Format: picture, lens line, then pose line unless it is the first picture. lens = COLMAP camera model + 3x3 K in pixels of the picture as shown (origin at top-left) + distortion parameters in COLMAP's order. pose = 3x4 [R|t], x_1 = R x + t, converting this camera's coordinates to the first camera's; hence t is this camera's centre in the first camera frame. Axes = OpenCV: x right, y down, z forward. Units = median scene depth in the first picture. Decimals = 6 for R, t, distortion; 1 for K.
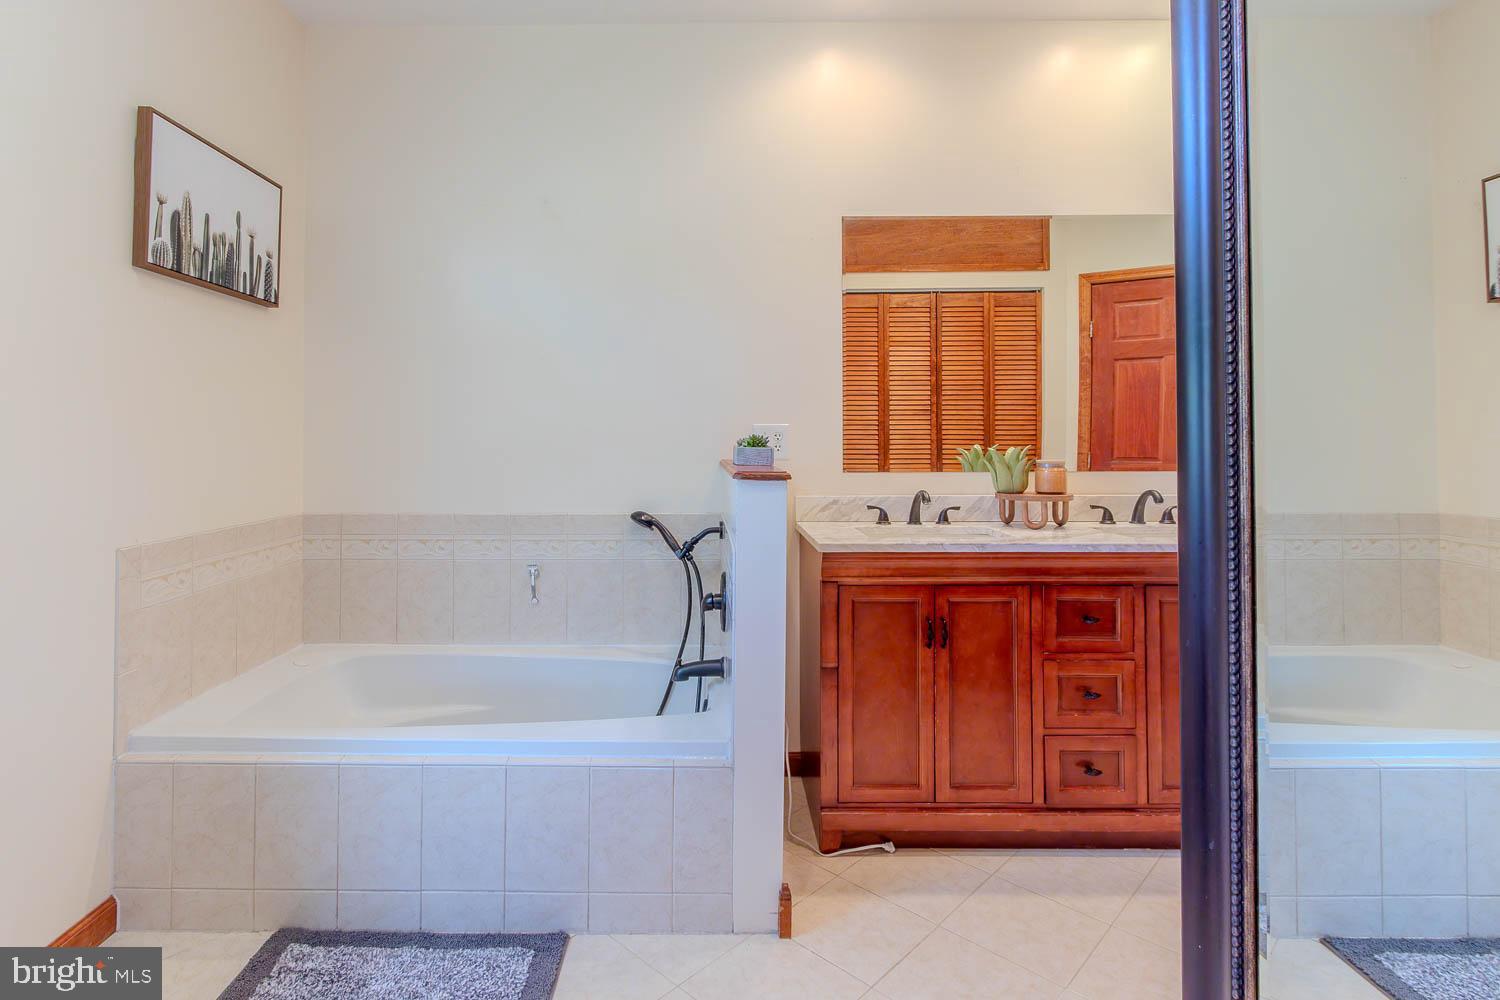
lens RADIAL K [[711.4, 0, 801.5], [0, 711.4, 417.4], [0, 0, 1]] dist [-0.001773, 0.000252]
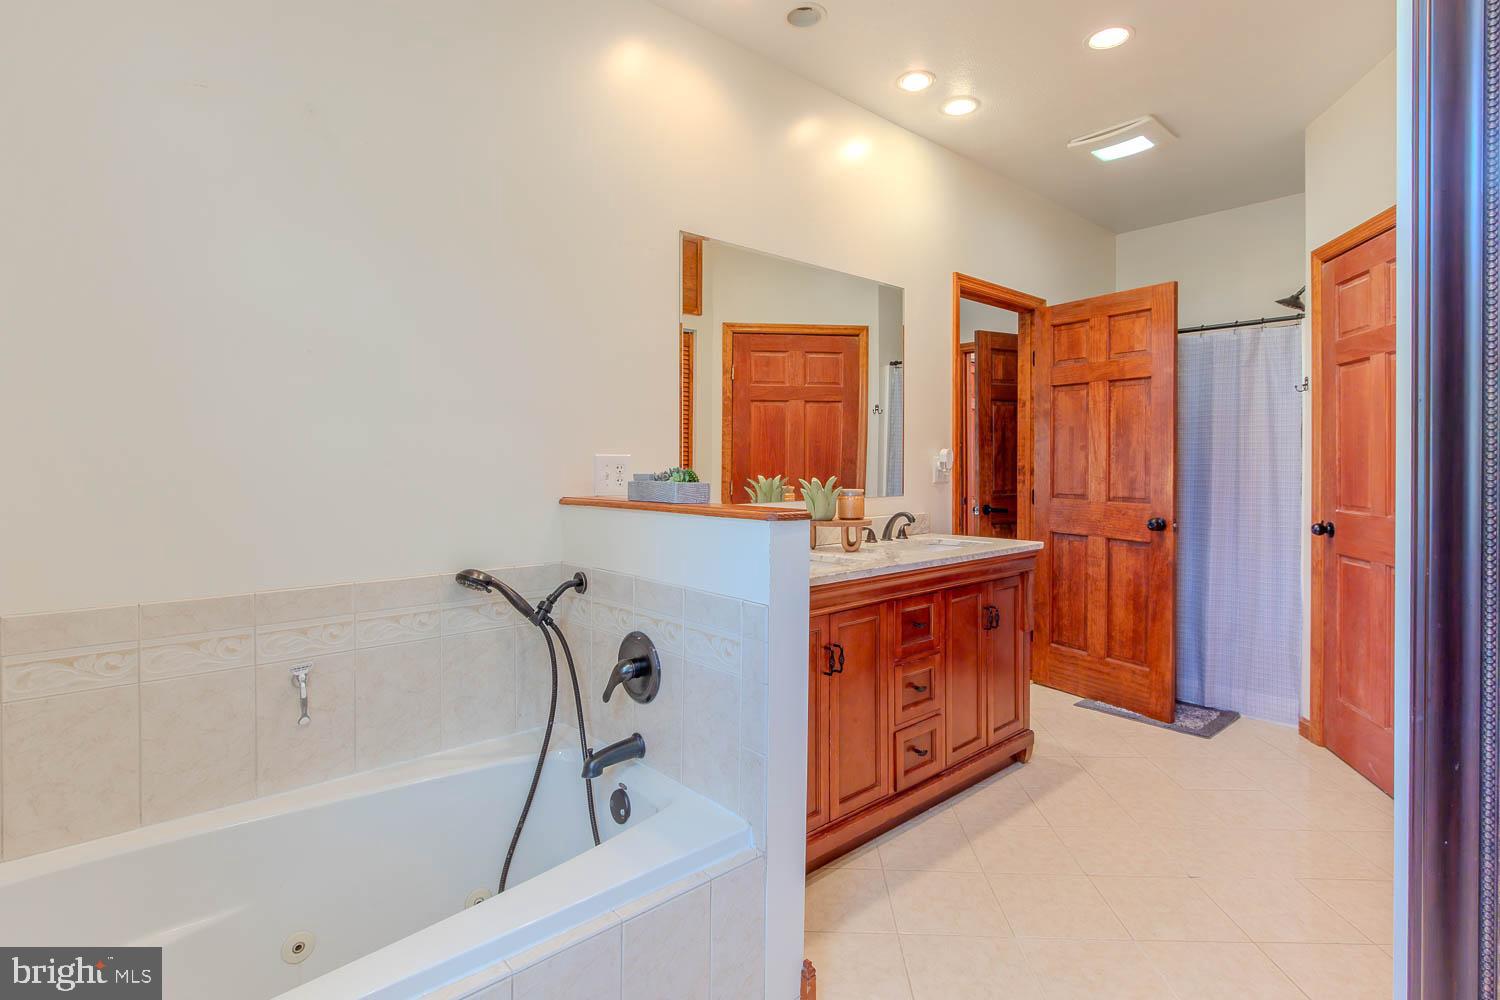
lens RADIAL K [[665.2, 0, 749.0], [0, 665.2, 468.3], [0, 0, 1]] dist [-0.001099, -0.000351]
pose [[0.790681, -0.001354, 0.612227, -0.427090], [-0.017329, 0.999547, 0.024591, 0.004249], [-0.611983, -0.030053, 0.790300, 0.276544]]
